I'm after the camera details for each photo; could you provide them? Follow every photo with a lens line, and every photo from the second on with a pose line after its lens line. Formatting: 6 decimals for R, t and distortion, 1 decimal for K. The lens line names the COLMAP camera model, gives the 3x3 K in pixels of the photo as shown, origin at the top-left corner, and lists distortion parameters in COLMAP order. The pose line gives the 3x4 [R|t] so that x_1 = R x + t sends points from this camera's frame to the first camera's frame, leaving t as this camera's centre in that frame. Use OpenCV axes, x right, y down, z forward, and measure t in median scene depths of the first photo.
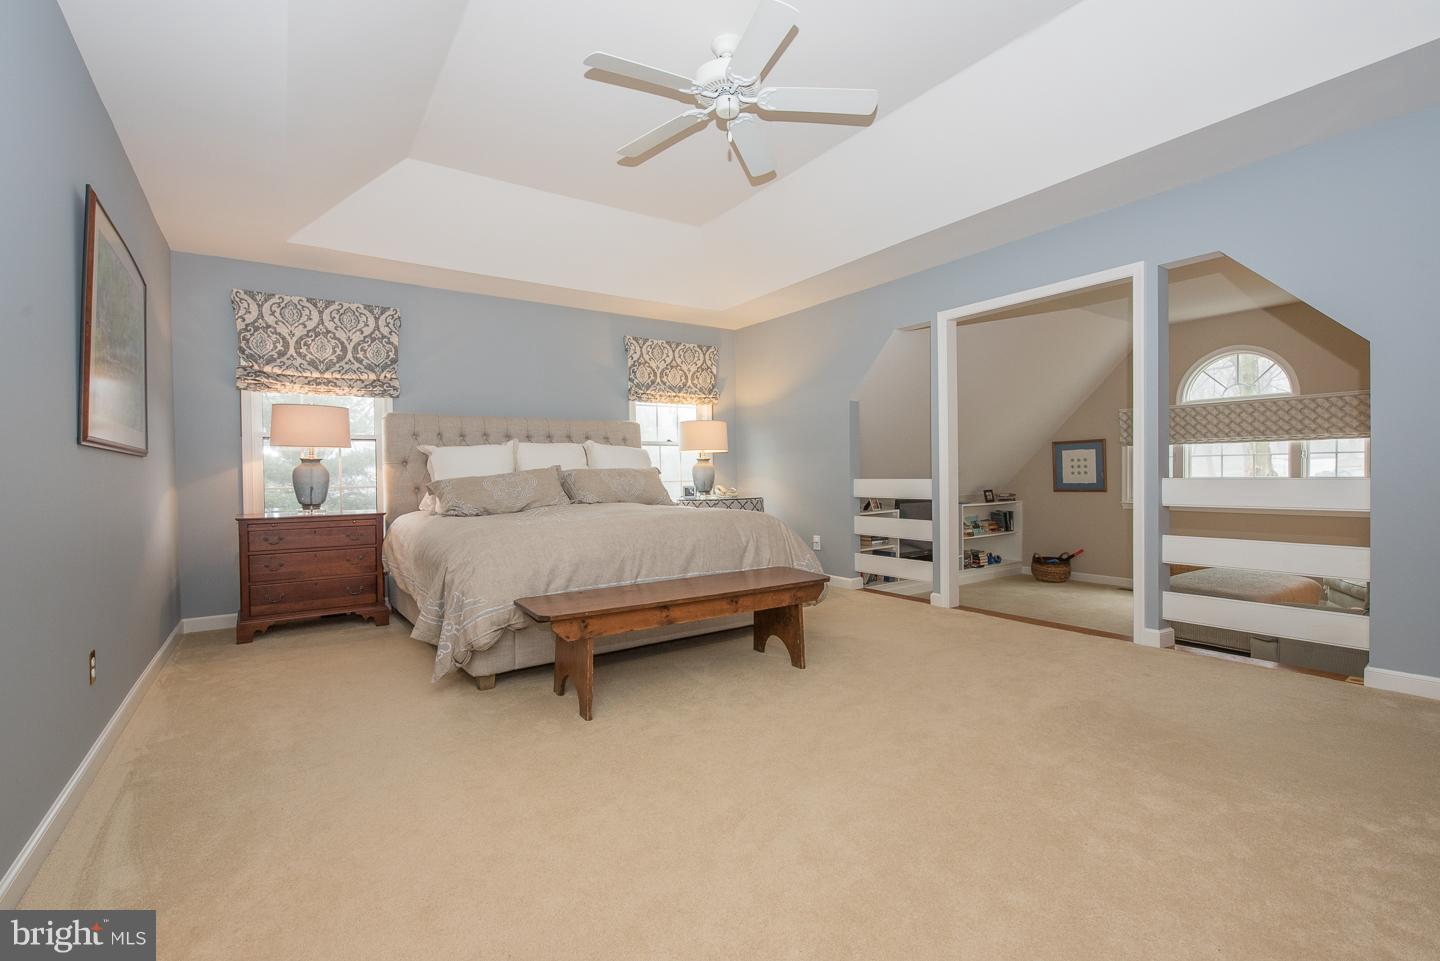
lens RADIAL K [[644.4, 0, 725.4], [0, 644.4, 482.3], [0, 0, 1]] dist [-0.012748, -0.001015]
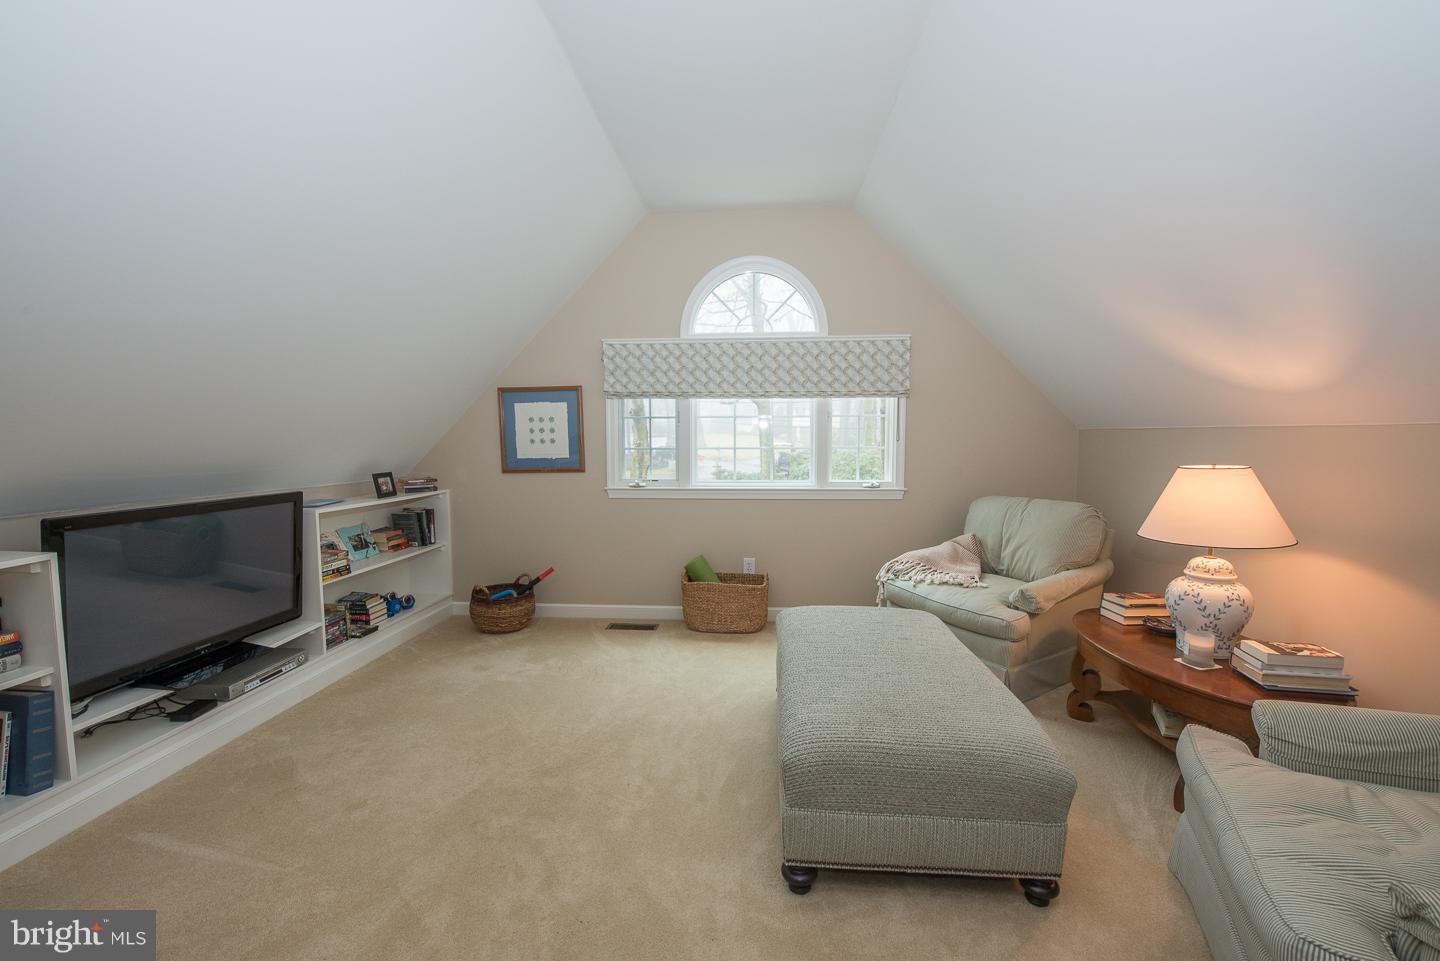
lens RADIAL K [[570.1, 0, 722.3], [0, 570.1, 484.6], [0, 0, 1]] dist [-0.024478, -0.000519]
pose [[0.637270, -0.046309, 0.769248, 0.242096], [0.006875, 0.998495, 0.054413, -0.001751], [-0.770610, -0.029387, 0.636629, 0.520269]]
